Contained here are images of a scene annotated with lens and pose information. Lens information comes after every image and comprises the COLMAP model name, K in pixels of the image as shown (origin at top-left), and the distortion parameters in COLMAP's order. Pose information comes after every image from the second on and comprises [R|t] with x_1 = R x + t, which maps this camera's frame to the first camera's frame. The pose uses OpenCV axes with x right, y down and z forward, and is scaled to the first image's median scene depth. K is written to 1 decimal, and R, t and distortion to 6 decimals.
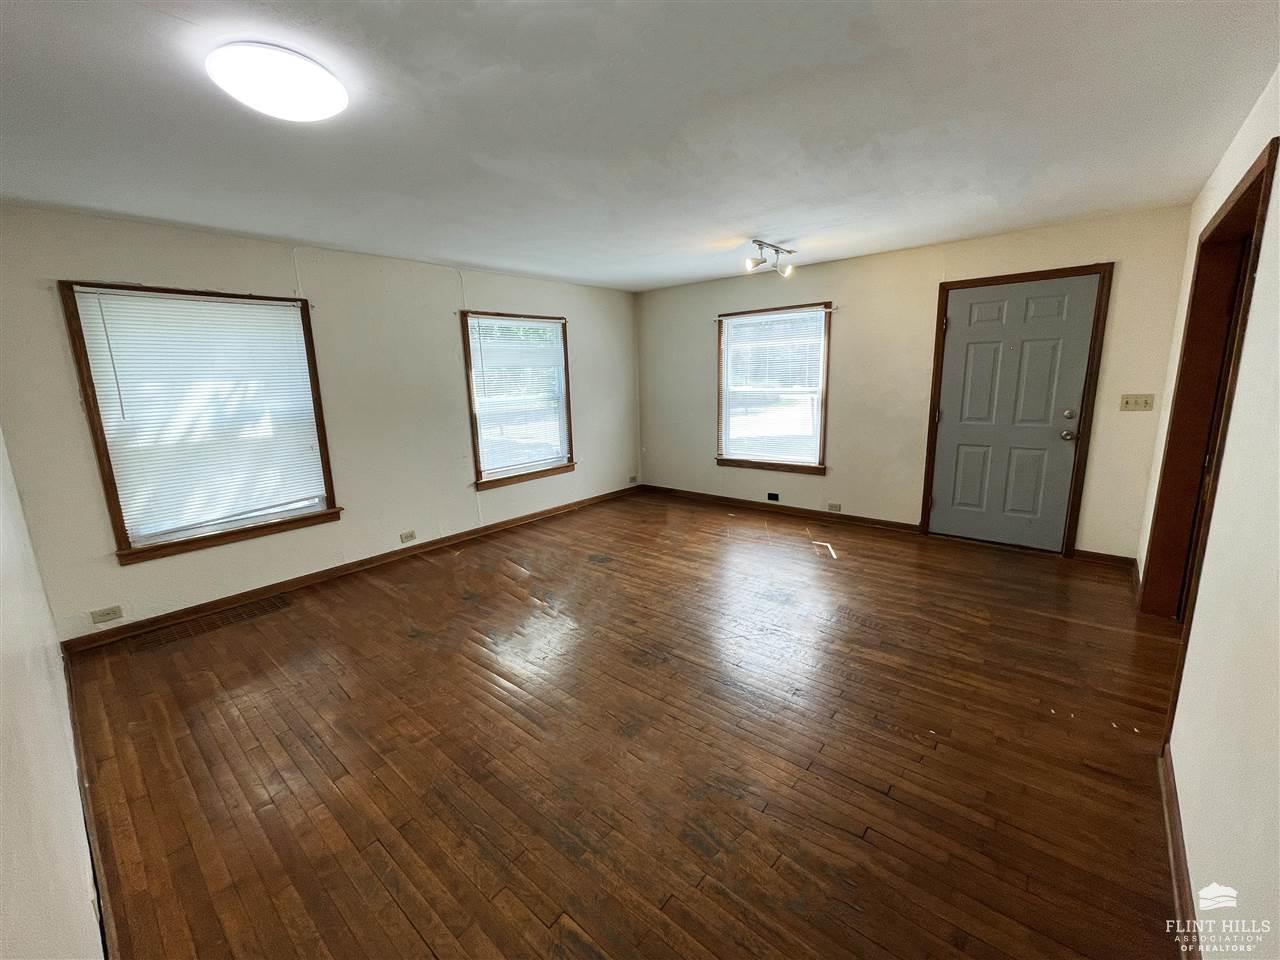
lens RADIAL K [[517.1, 0, 636.0], [0, 517.1, 472.1], [0, 0, 1]] dist [-0.001730, 0.000805]
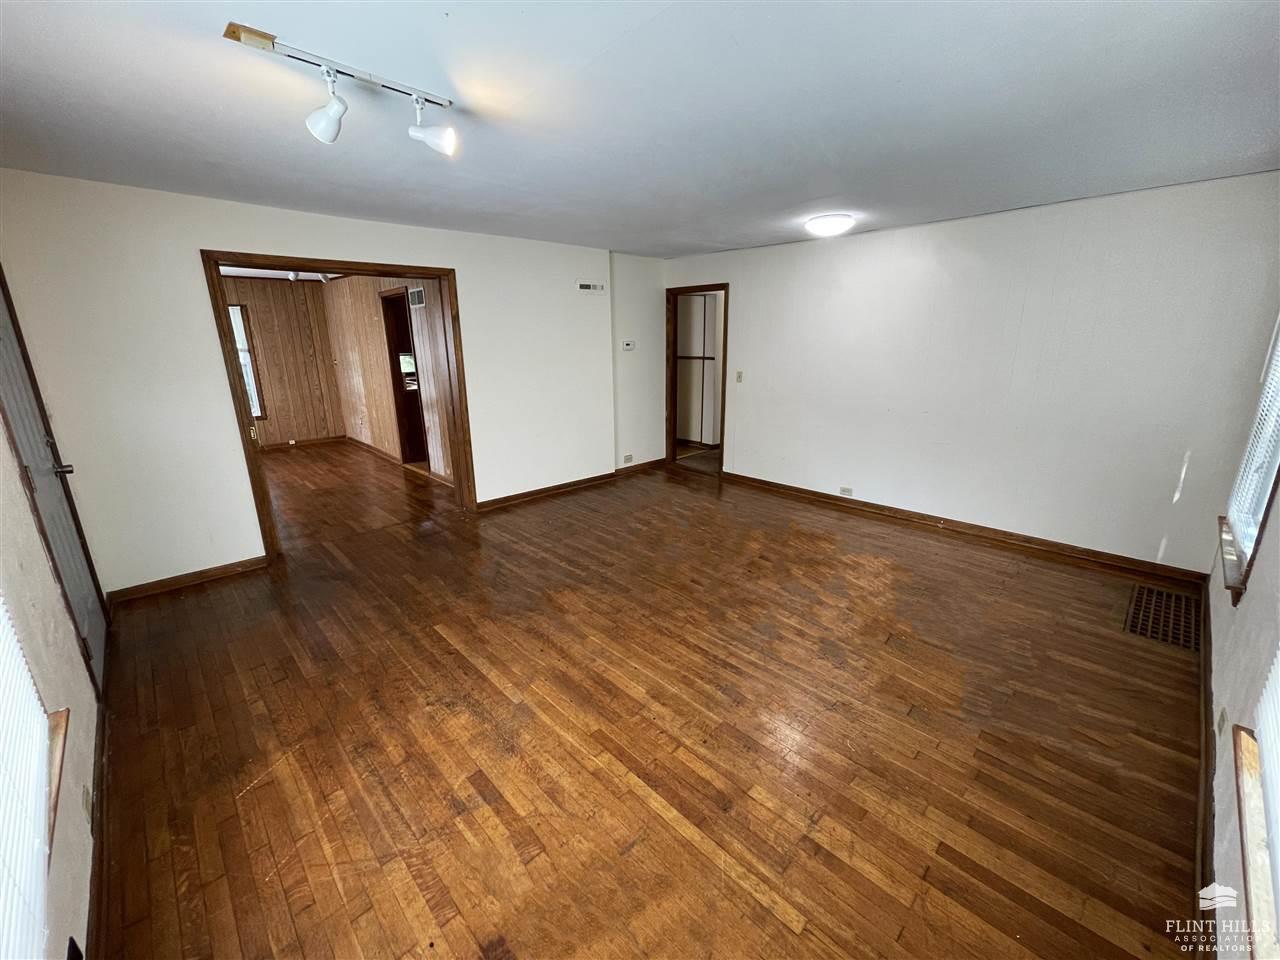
lens RADIAL K [[517.1, 0, 629.5], [0, 517.1, 474.8], [0, 0, 1]] dist [-0.001730, 0.000805]
pose [[-0.994404, 0.012590, 0.104894, 0.006890], [0.056886, 0.900457, 0.431209, -0.294639], [-0.089023, 0.434763, -0.896134, 1.427587]]
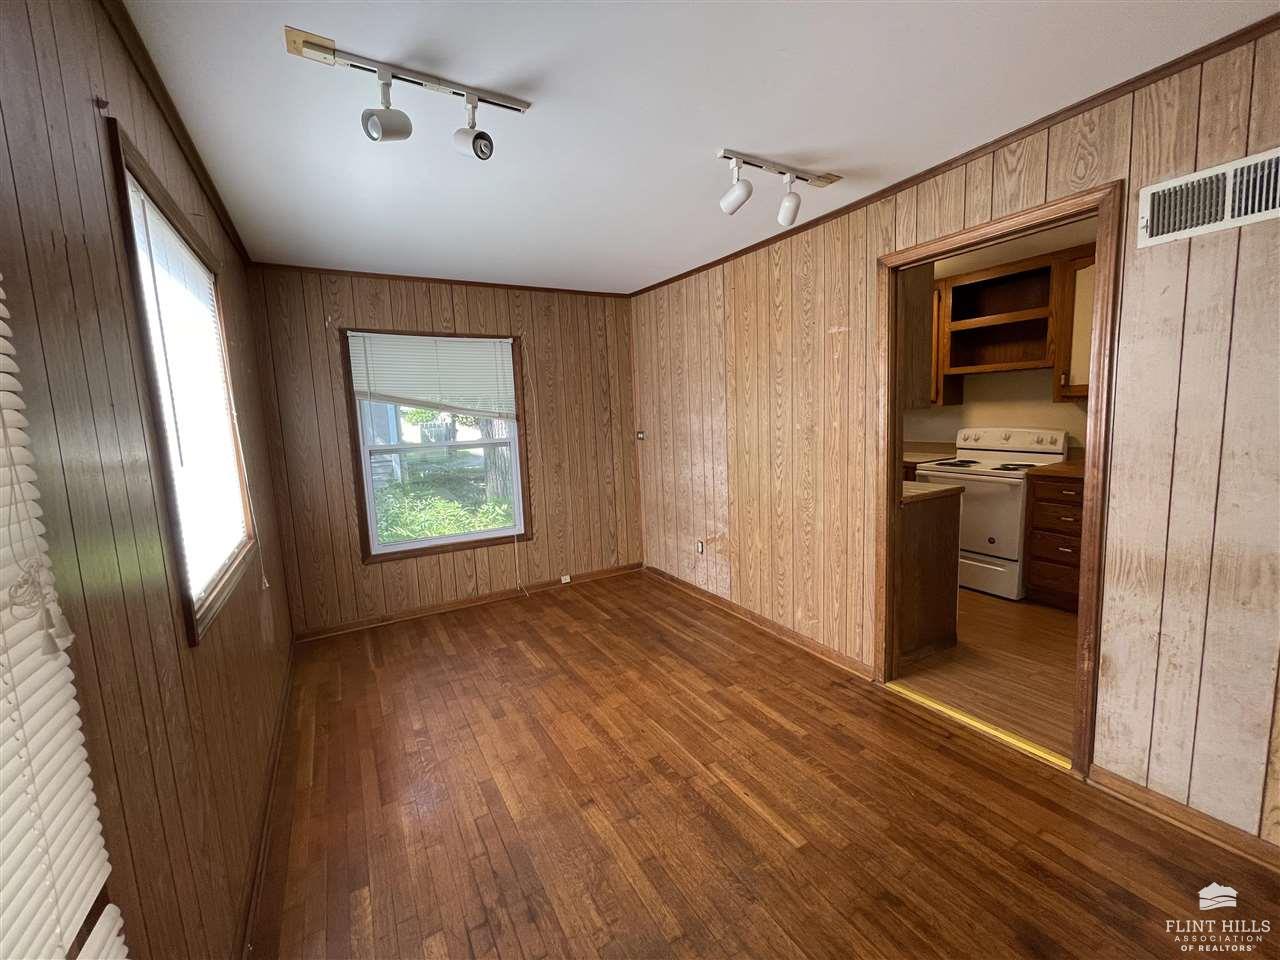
lens RADIAL K [[517.1, 0, 635.7], [0, 517.1, 473.9], [0, 0, 1]] dist [-0.001730, 0.000805]
pose [[-0.943924, 0.029714, 0.328823, 0.954320], [0.128328, 0.950652, 0.282475, -0.134462], [-0.304203, 0.308832, -0.901157, 0.617357]]
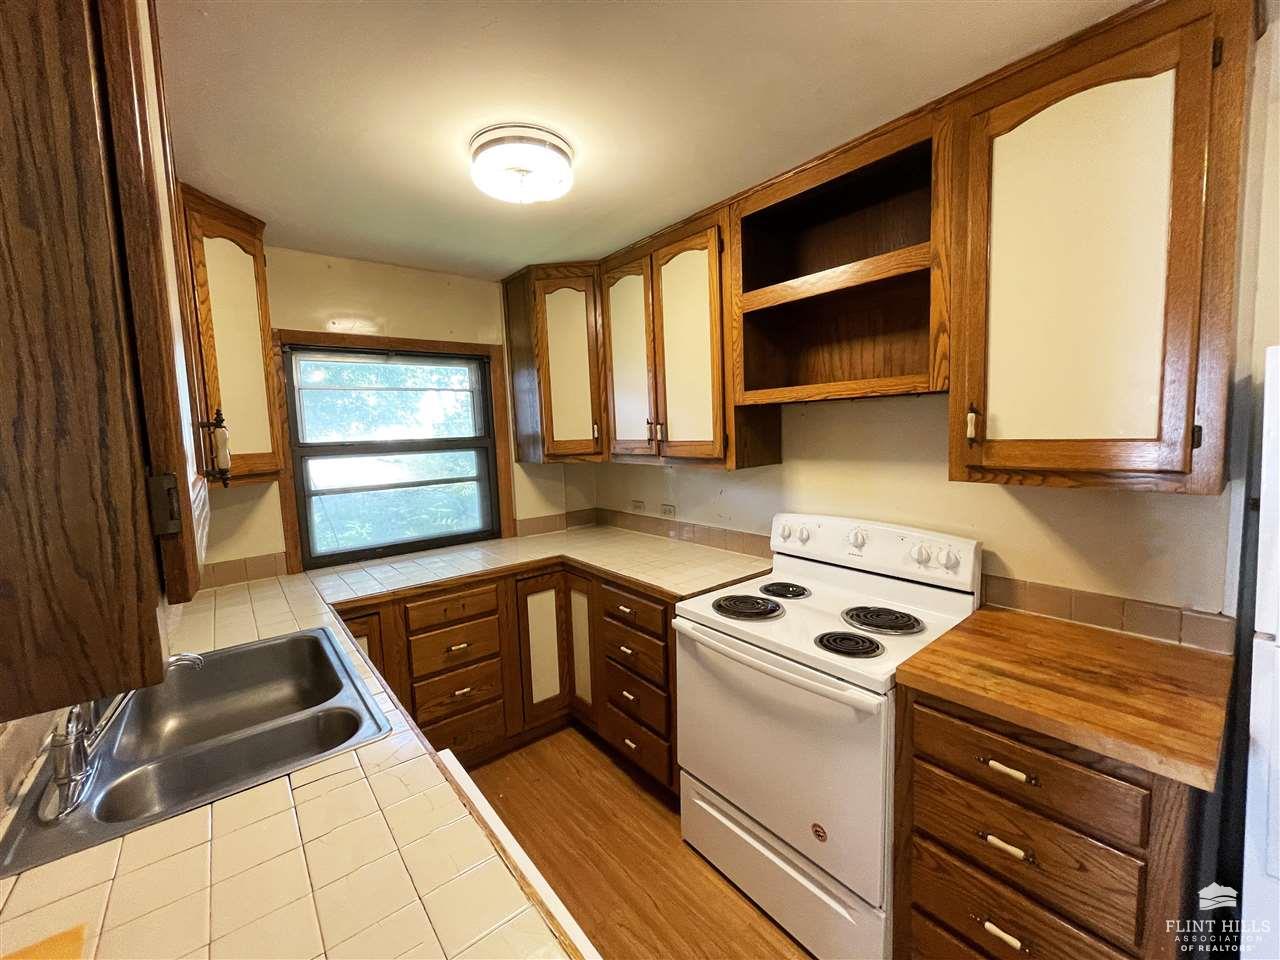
lens RADIAL K [[517.1, 0, 634.9], [0, 517.1, 473.2], [0, 0, 1]] dist [-0.001730, 0.000805]
pose [[-0.982179, 0.051023, 0.180890, 0.715917], [0.098566, 0.959309, 0.264597, -0.029315], [-0.160029, 0.277711, -0.947242, -0.061675]]
